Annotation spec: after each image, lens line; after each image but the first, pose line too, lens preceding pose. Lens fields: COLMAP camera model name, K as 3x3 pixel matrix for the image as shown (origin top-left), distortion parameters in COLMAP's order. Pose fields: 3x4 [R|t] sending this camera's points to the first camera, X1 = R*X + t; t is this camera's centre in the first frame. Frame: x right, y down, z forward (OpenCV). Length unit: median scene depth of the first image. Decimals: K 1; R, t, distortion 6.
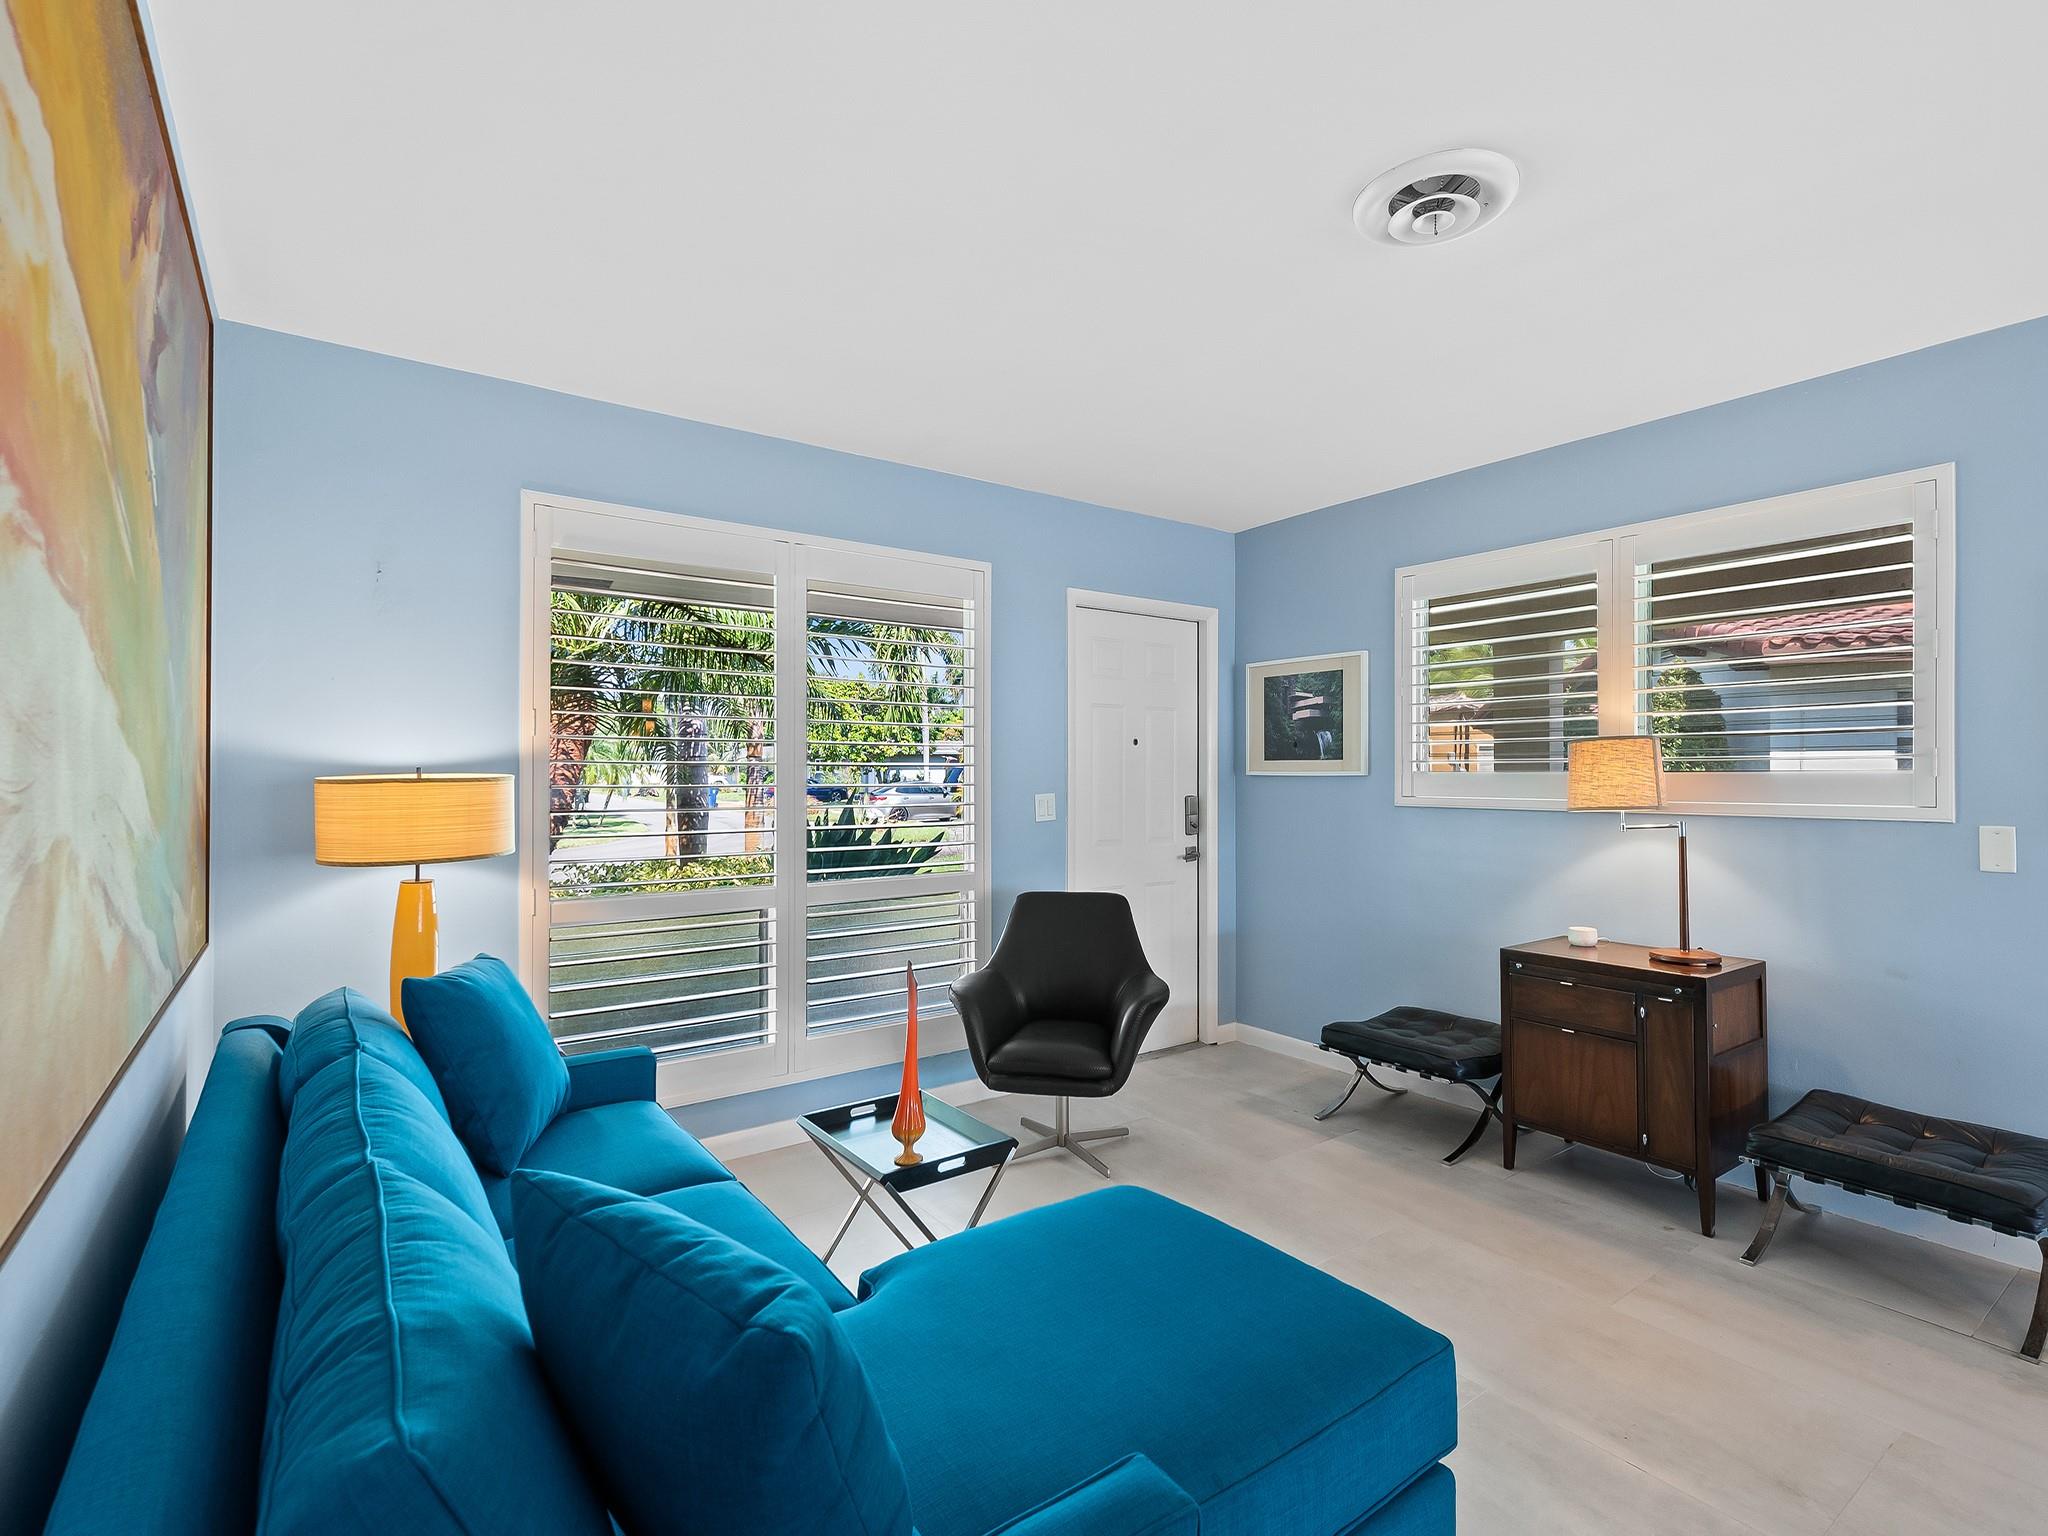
lens RADIAL K [[974.5, 0, 1024.6], [0, 974.5, 764.4], [0, 0, 1]] dist [0.012093, -0.000874]
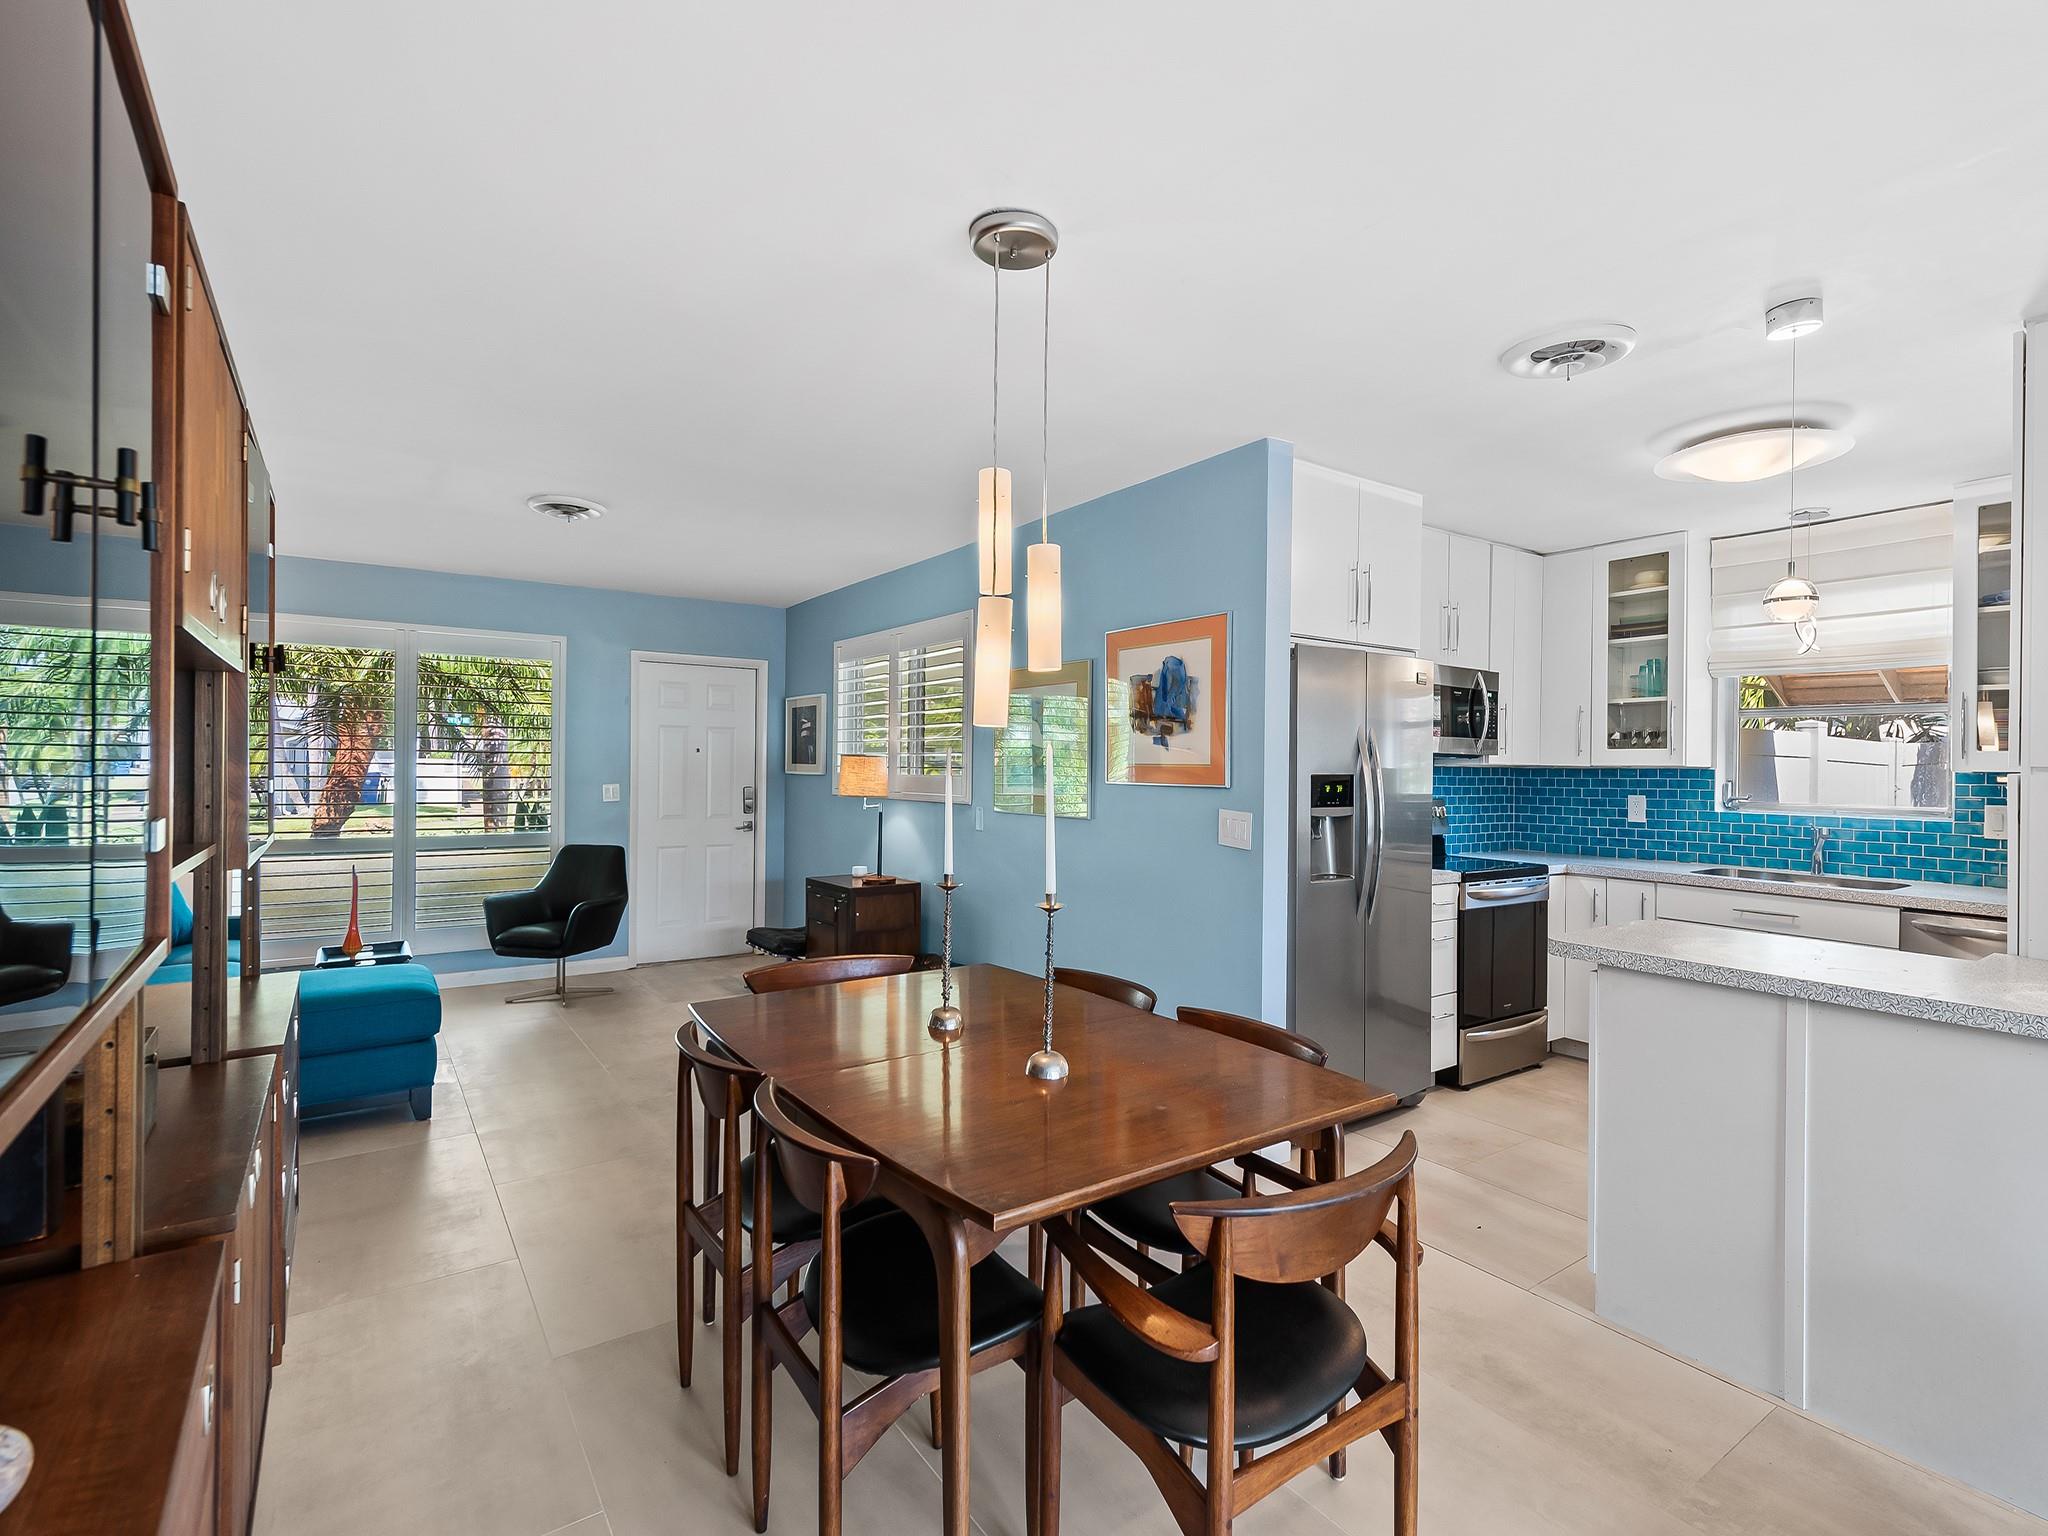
lens RADIAL K [[974.5, 0, 1025.0], [0, 974.5, 769.2], [0, 0, 1]] dist [0.012093, -0.000874]
pose [[0.999751, 0.010889, -0.019501, 0.675070], [-0.010689, 0.999889, 0.010345, -0.016112], [0.019611, -0.010134, 0.999756, -0.514308]]
